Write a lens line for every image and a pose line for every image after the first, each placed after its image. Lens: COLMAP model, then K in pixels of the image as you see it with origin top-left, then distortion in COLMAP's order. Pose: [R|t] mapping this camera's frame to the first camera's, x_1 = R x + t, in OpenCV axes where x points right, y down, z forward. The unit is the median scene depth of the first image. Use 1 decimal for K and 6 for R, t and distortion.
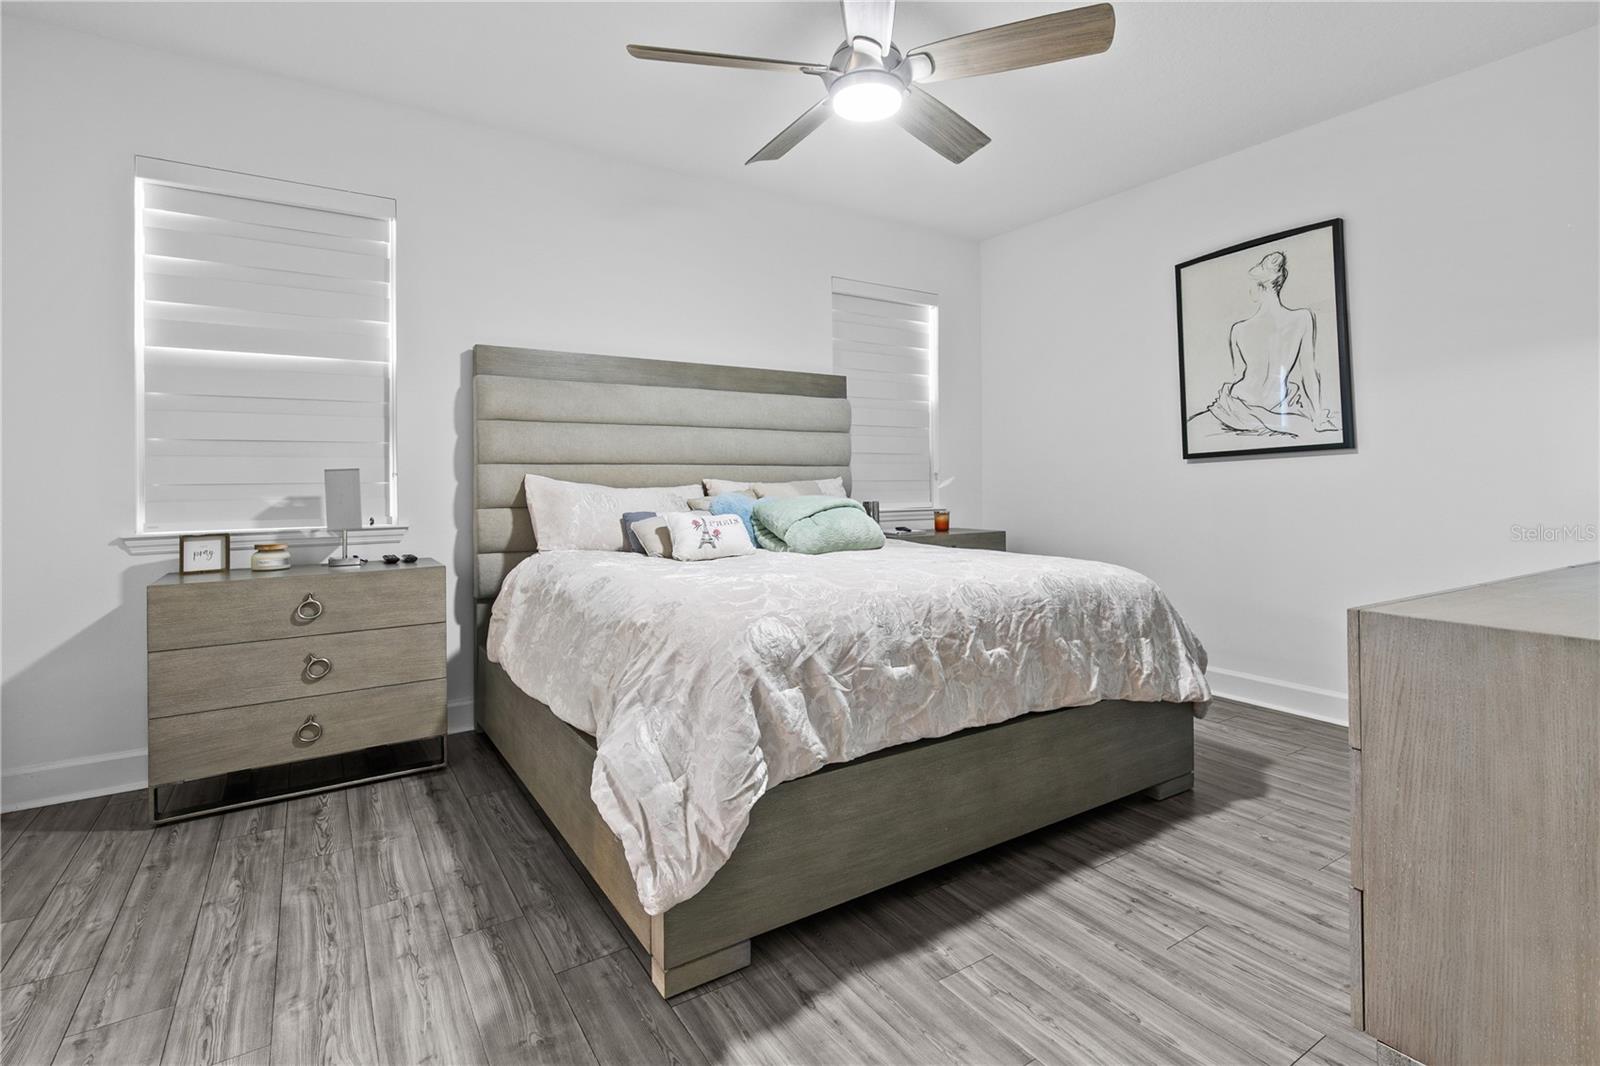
lens RADIAL K [[768.6, 0, 800.0], [0, 768.6, 478.7], [0, 0, 1]] dist [0.001645, -0.000231]
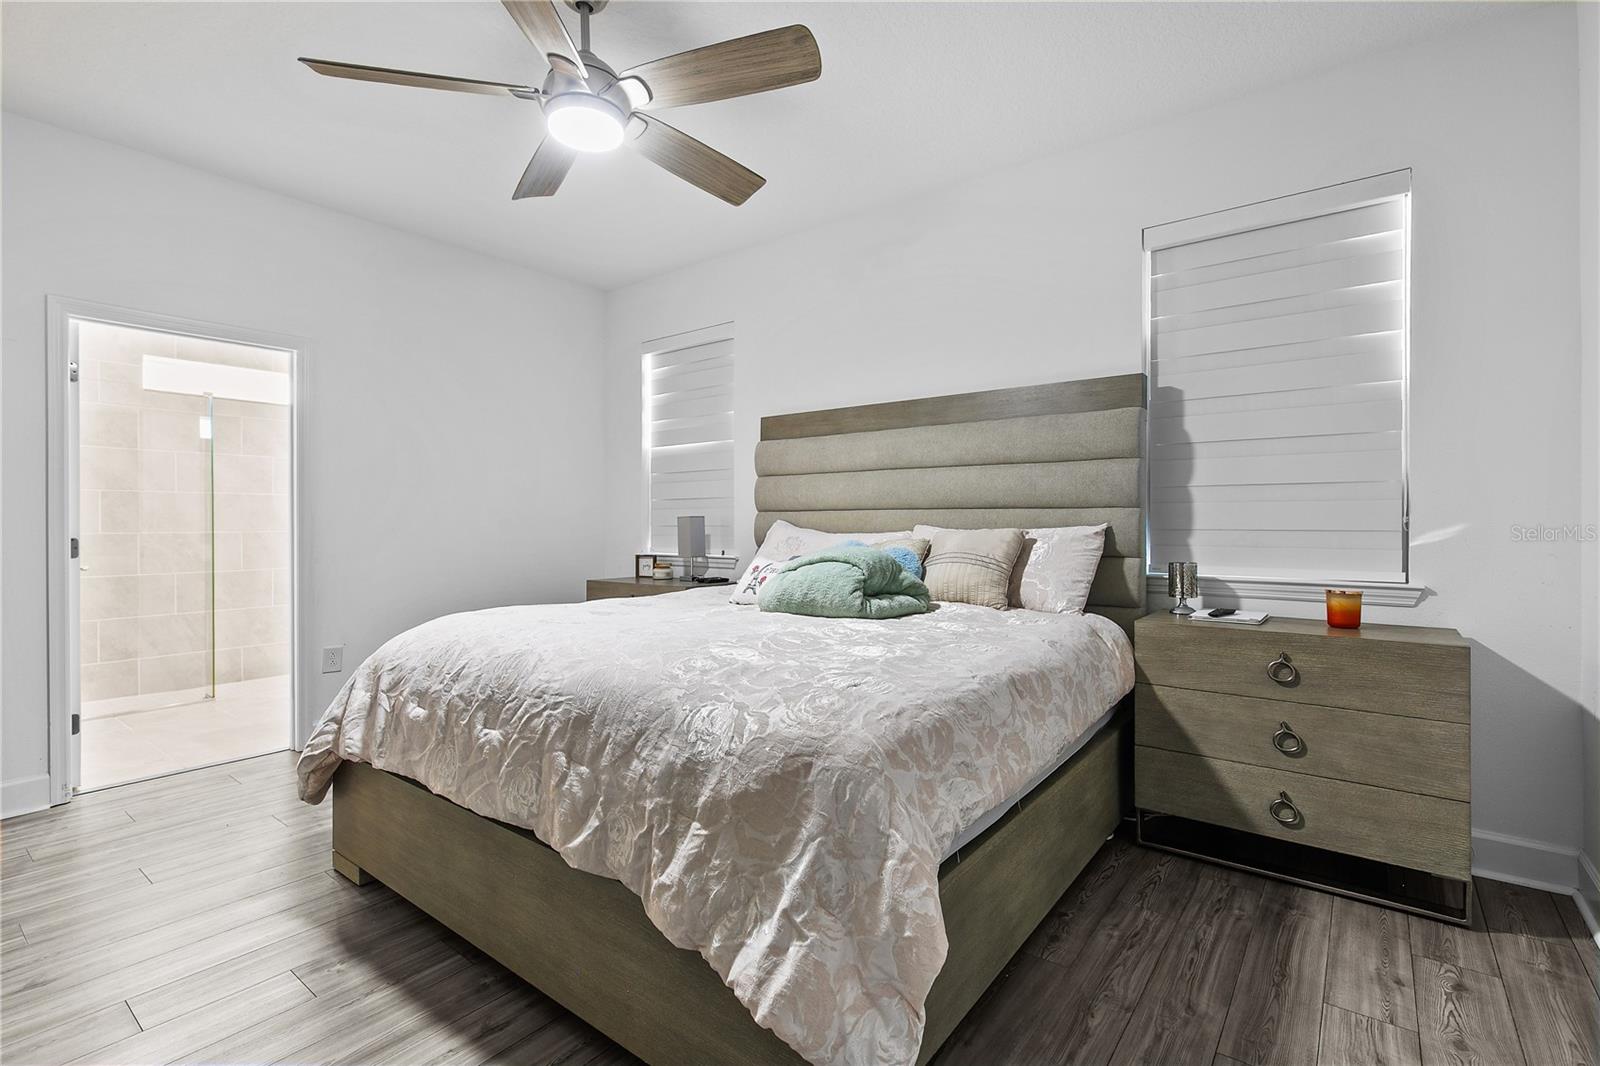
lens RADIAL K [[714.3, 0, 804.5], [0, 714.3, 514.3], [0, 0, 1]] dist [0.004435, -0.000131]
pose [[0.343020, -0.003330, -0.939322, 0.815930], [0.000999, 0.999994, -0.003180, -0.012463], [0.939328, 0.000152, 0.343021, 0.762440]]
